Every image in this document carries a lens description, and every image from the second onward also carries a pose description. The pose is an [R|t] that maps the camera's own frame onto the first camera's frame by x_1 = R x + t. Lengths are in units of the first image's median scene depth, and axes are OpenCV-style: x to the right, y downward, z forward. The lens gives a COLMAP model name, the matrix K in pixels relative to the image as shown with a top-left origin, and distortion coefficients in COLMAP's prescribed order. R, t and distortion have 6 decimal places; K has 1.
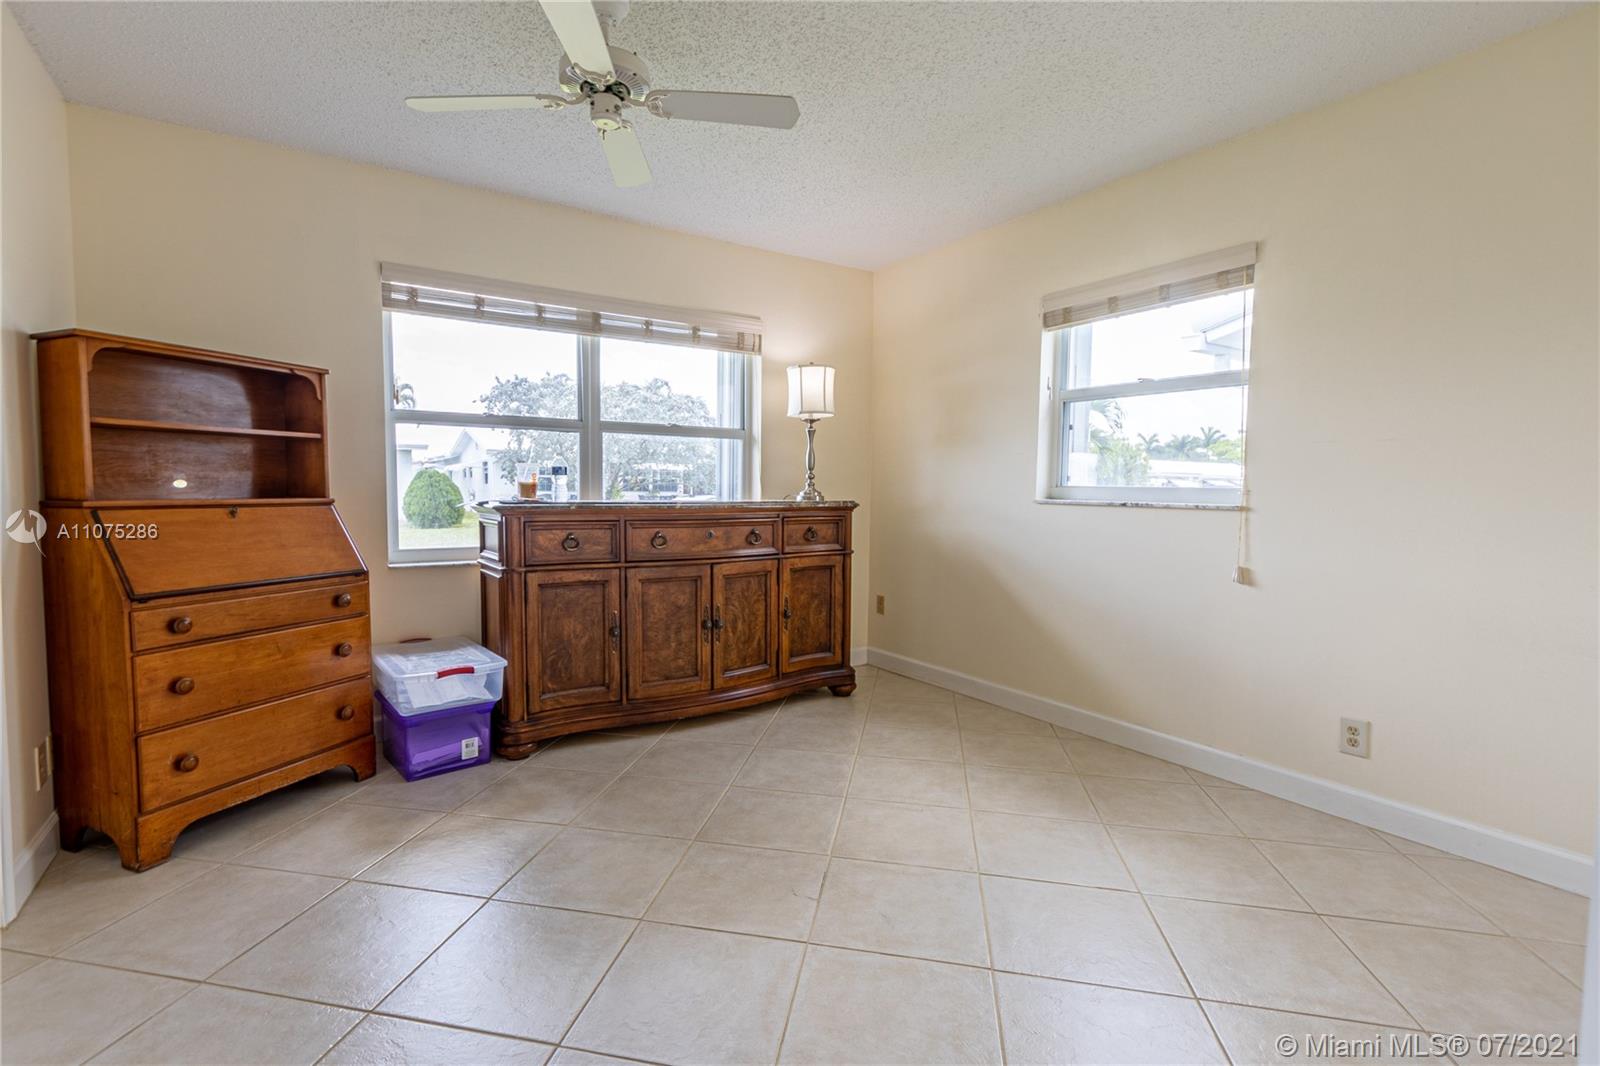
lens RADIAL K [[728.7, 0, 776.2], [0, 728.7, 530.9], [0, 0, 1]] dist [0.007779, -0.002768]
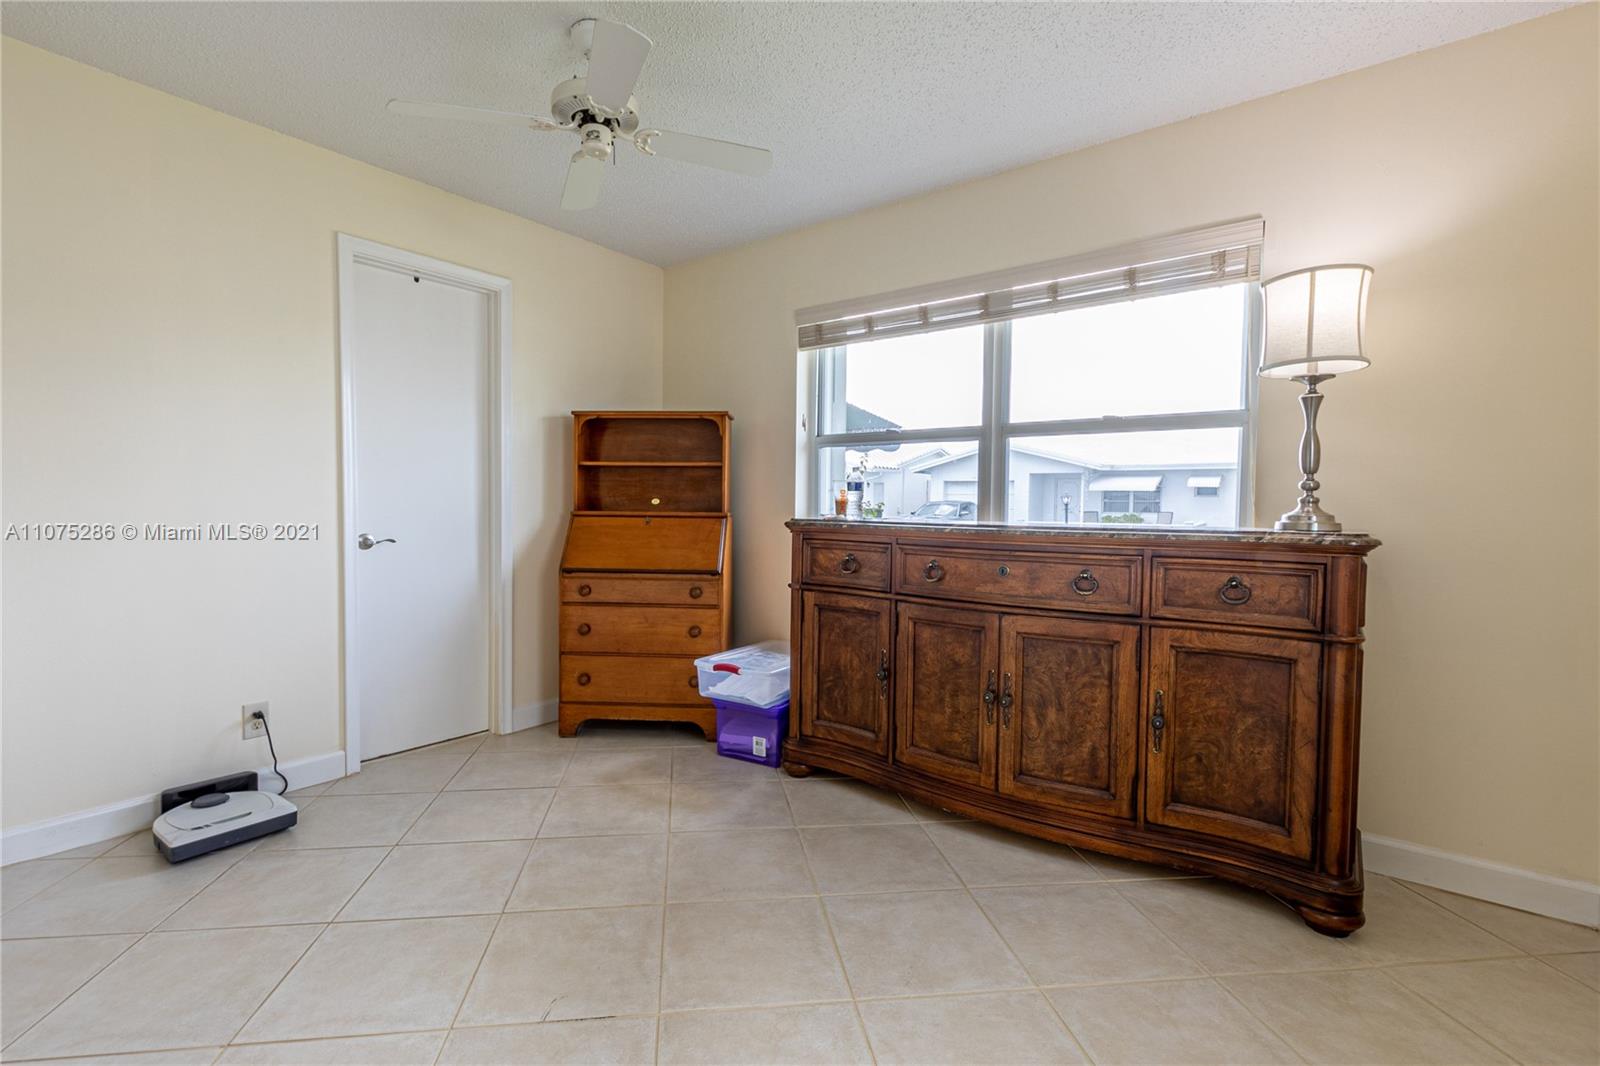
lens RADIAL K [[728.7, 0, 776.3], [0, 728.7, 538.3], [0, 0, 1]] dist [0.007779, -0.002768]
pose [[0.321346, 0.040116, -0.946112, 0.526175], [-0.065286, 0.997664, 0.020128, -0.027787], [0.944709, 0.055300, 0.323214, 0.587075]]
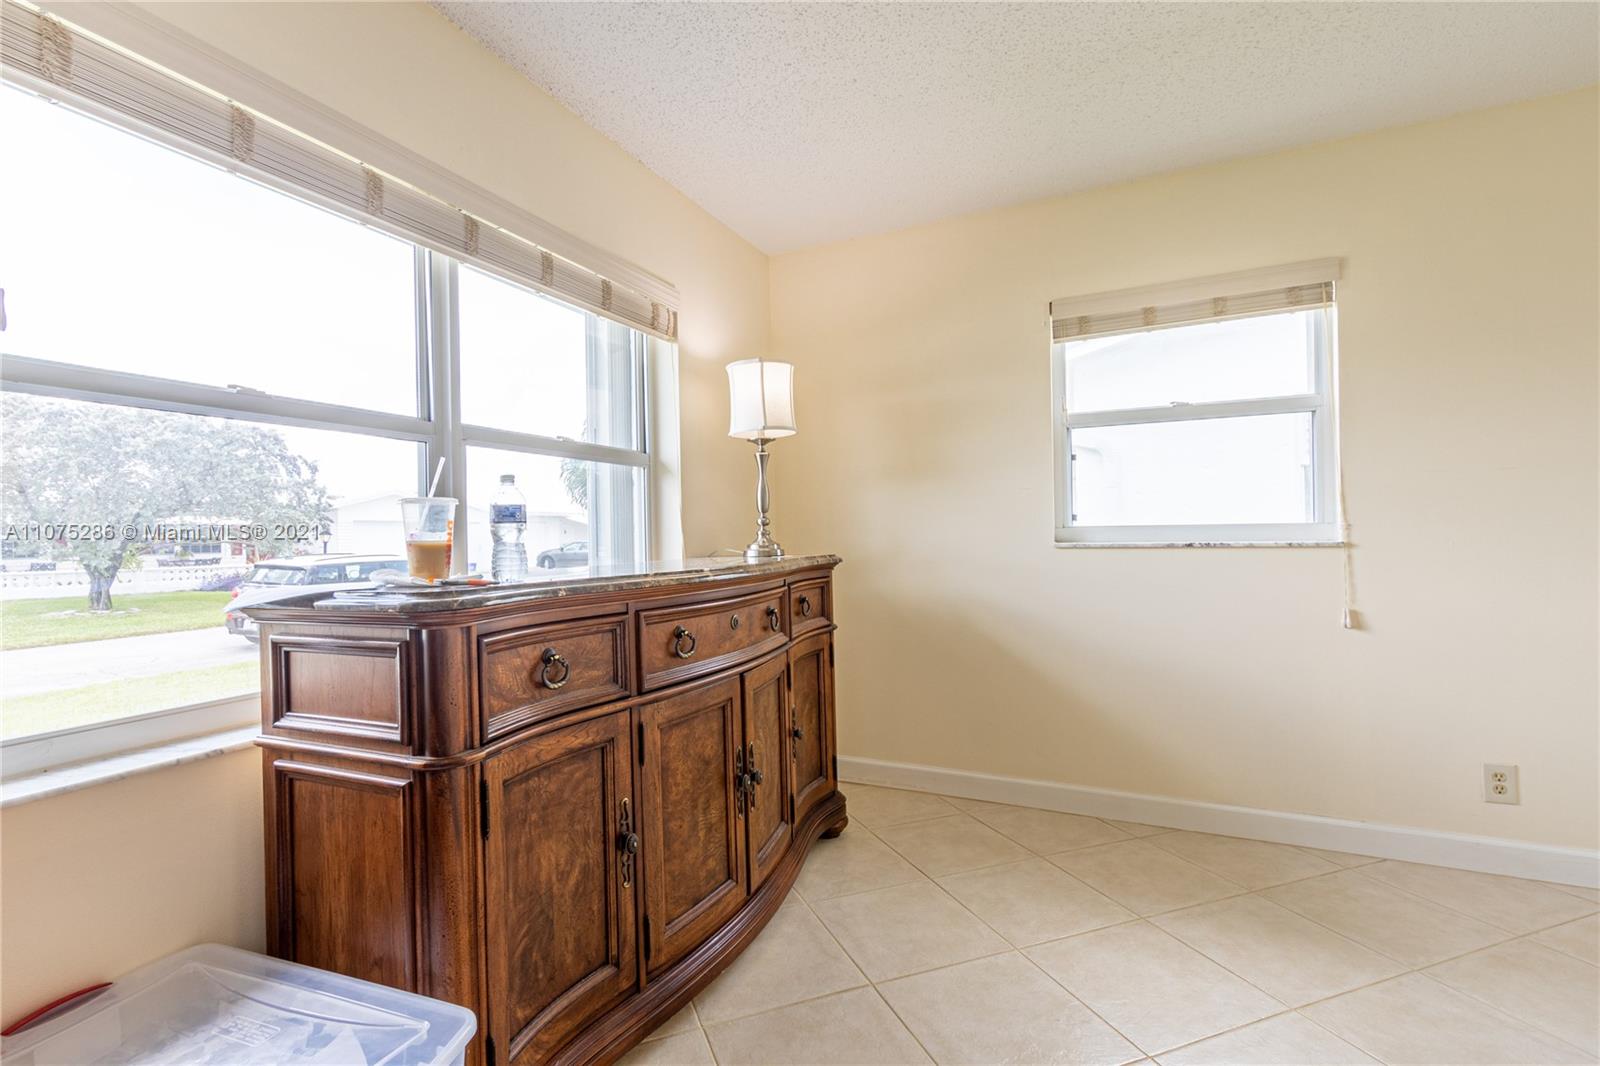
lens RADIAL K [[728.7, 0, 772.9], [0, 728.7, 530.6], [0, 0, 1]] dist [0.007779, -0.002768]
pose [[0.856283, -0.024077, 0.515945, -0.376731], [0.059128, 0.996915, -0.051610, -0.037505], [-0.513111, 0.074700, 0.855065, 0.507235]]
